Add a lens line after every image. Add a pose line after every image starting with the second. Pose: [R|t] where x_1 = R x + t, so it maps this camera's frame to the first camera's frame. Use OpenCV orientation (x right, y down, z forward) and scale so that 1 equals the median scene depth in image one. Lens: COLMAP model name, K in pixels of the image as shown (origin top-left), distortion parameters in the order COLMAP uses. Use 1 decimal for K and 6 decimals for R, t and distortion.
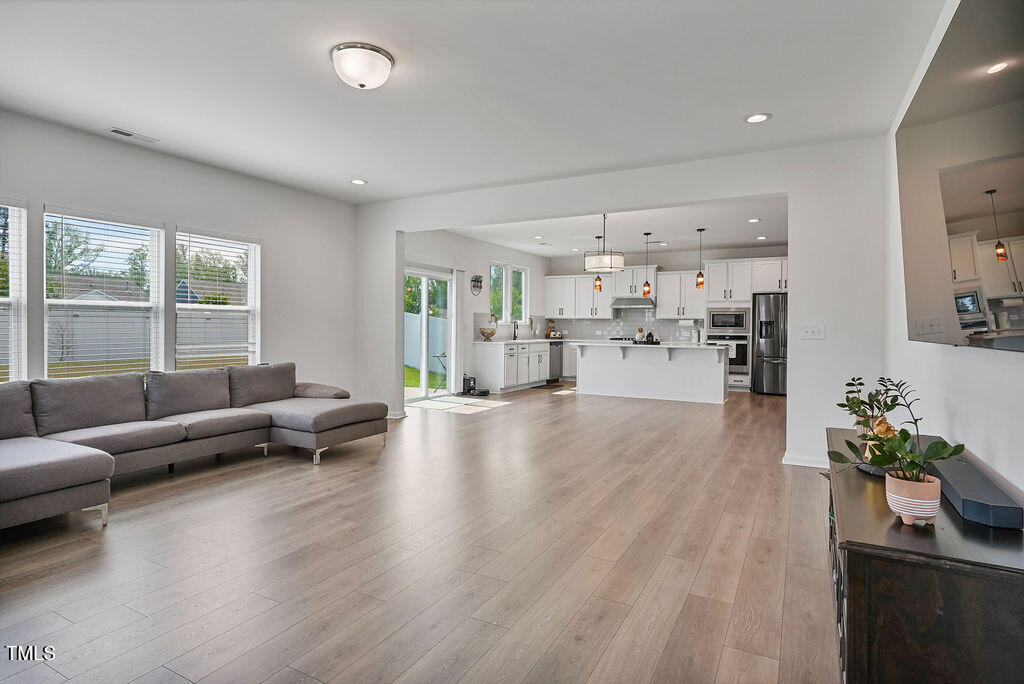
lens RADIAL K [[535.5, 0, 511.8], [0, 535.5, 327.9], [0, 0, 1]] dist [0.000663, 0.000054]
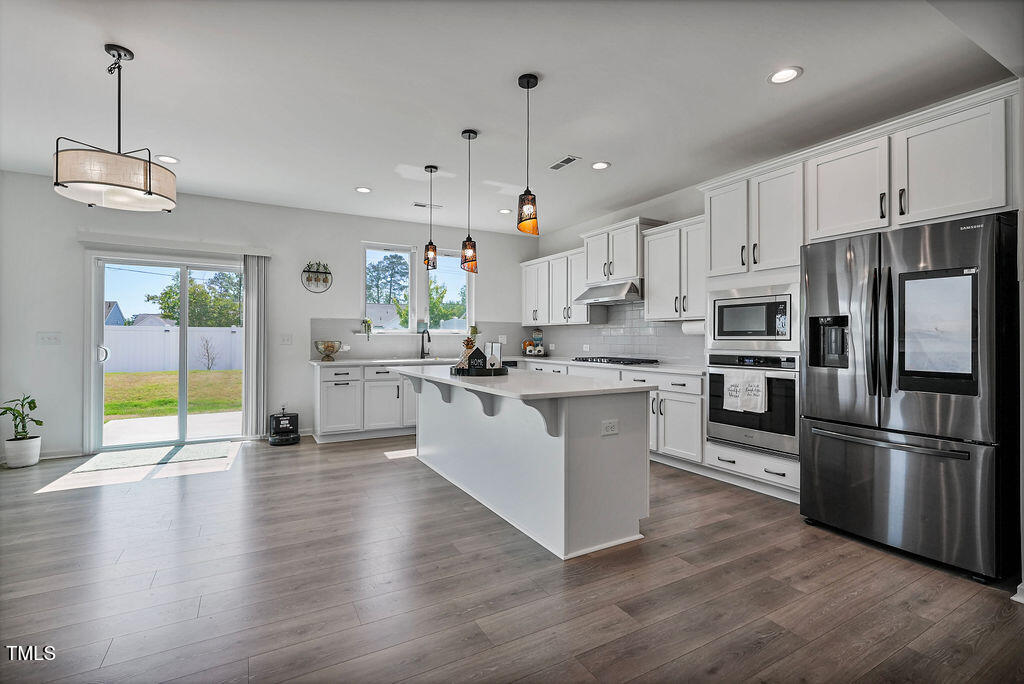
lens RADIAL K [[466.0, 0, 510.6], [0, 466.0, 334.0], [0, 0, 1]] dist [-0.000084, -0.000009]
pose [[0.851493, -0.013212, -0.524200, 0.435519], [0.004937, 0.999840, -0.017181, 0.002558], [0.524343, 0.012042, 0.851422, 0.602728]]
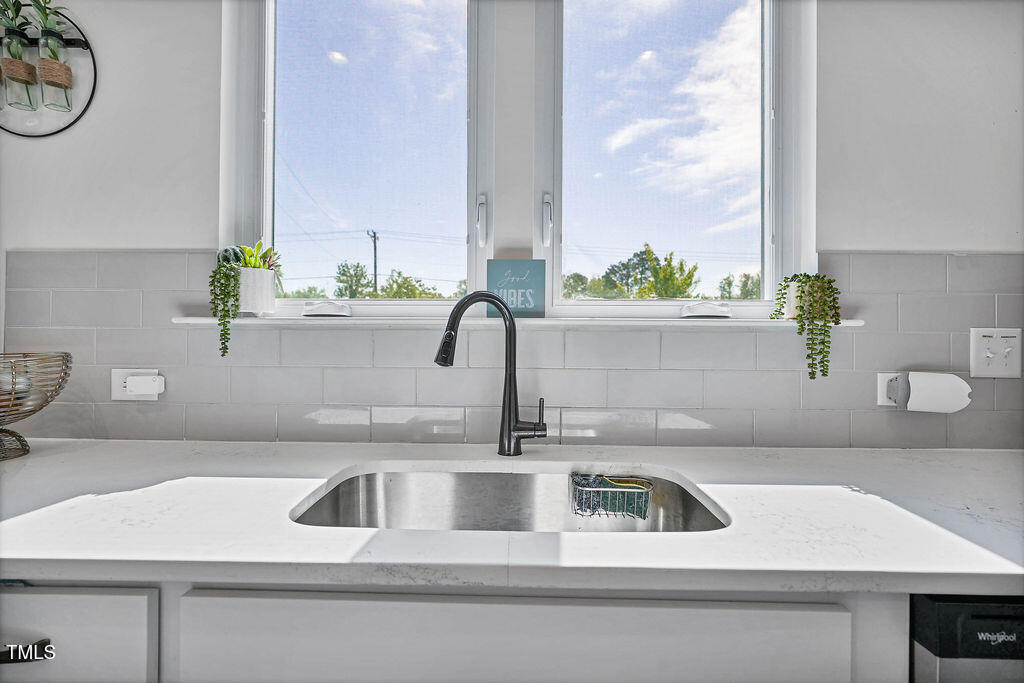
lens RADIAL K [[466.0, 0, 510.6], [0, 466.0, 333.5], [0, 0, 1]] dist [-0.000084, -0.000009]
pose [[0.470759, -0.012368, -0.882175, 0.111158], [-0.005401, 0.999843, -0.016899, -0.003018], [0.882245, 0.012720, 0.470618, 1.017220]]
